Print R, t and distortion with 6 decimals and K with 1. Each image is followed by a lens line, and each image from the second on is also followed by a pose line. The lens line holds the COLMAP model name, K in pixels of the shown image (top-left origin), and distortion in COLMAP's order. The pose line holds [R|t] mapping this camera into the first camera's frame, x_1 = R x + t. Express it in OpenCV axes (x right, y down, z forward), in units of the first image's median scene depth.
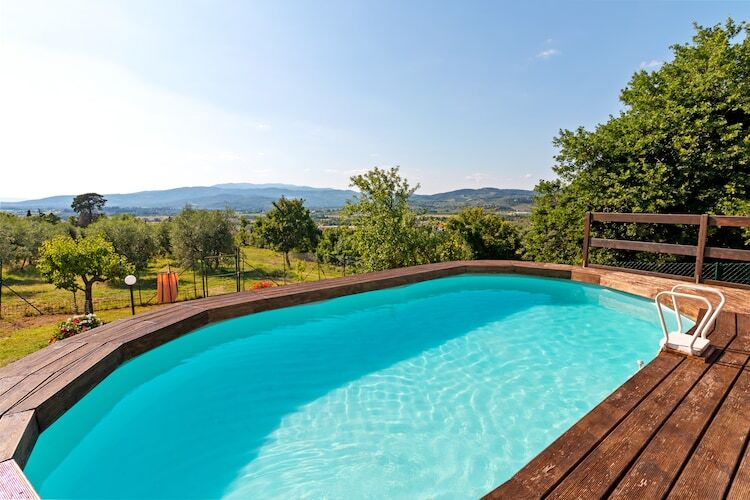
lens RADIAL K [[340.6, 0, 373.6], [0, 340.6, 246.8], [0, 0, 1]] dist [0.002188, -0.000050]
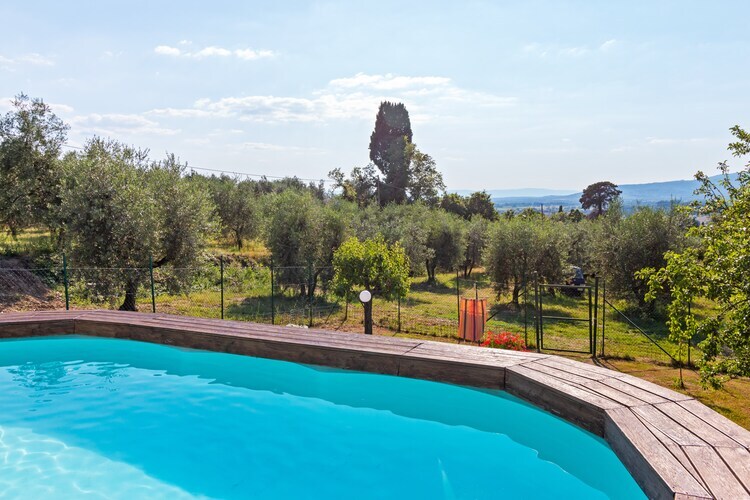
lens RADIAL K [[588.1, 0, 381.9], [0, 588.1, 247.4], [0, 0, 1]] dist [-0.001098, -0.013705]
pose [[0.446913, 0.064529, -0.892247, 0.211113], [-0.097013, 0.995009, 0.023369, -0.020835], [0.889301, 0.076116, 0.450943, 0.164557]]
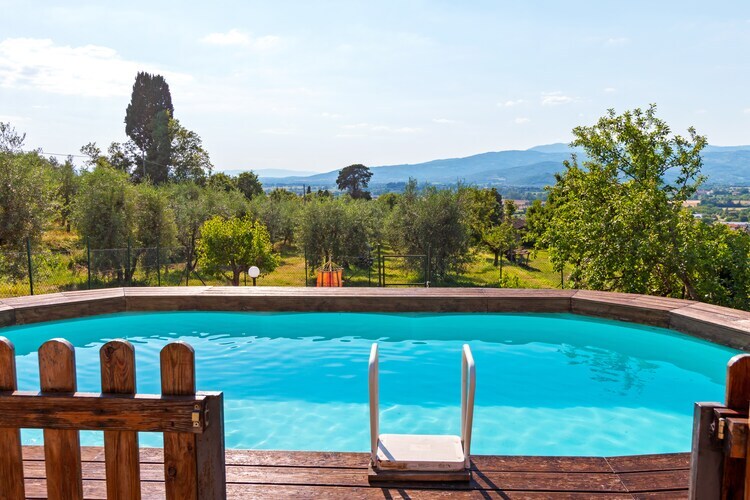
lens RADIAL K [[588.1, 0, 379.9], [0, 588.1, 253.1], [0, 0, 1]] dist [-0.001098, -0.013705]
pose [[0.776530, 0.077447, -0.625303, 0.166265], [-0.076396, 0.996668, 0.028569, -0.004610], [0.625432, 0.025586, 0.779859, 0.031827]]
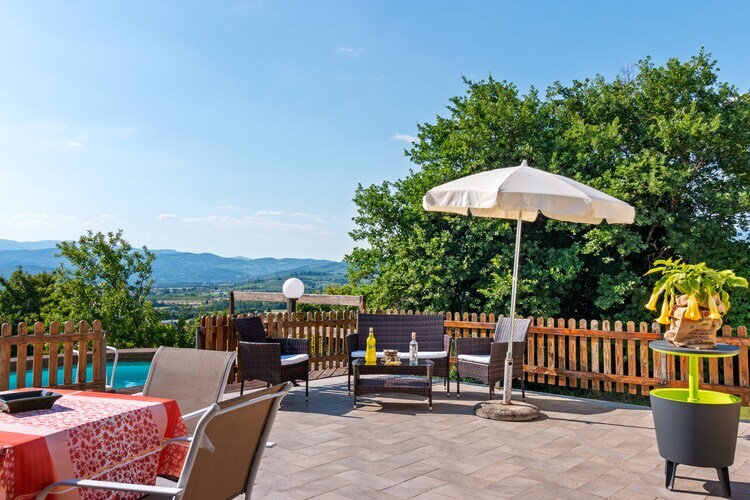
lens RADIAL K [[617.2, 0, 373.2], [0, 617.2, 250.0], [0, 0, 1]] dist [-0.037485, -0.001831]
pose [[0.980444, 0.003568, 0.196764, 0.177327], [0.030089, 0.985363, -0.167794, 0.021134], [-0.194482, 0.170434, 0.965986, -0.187322]]
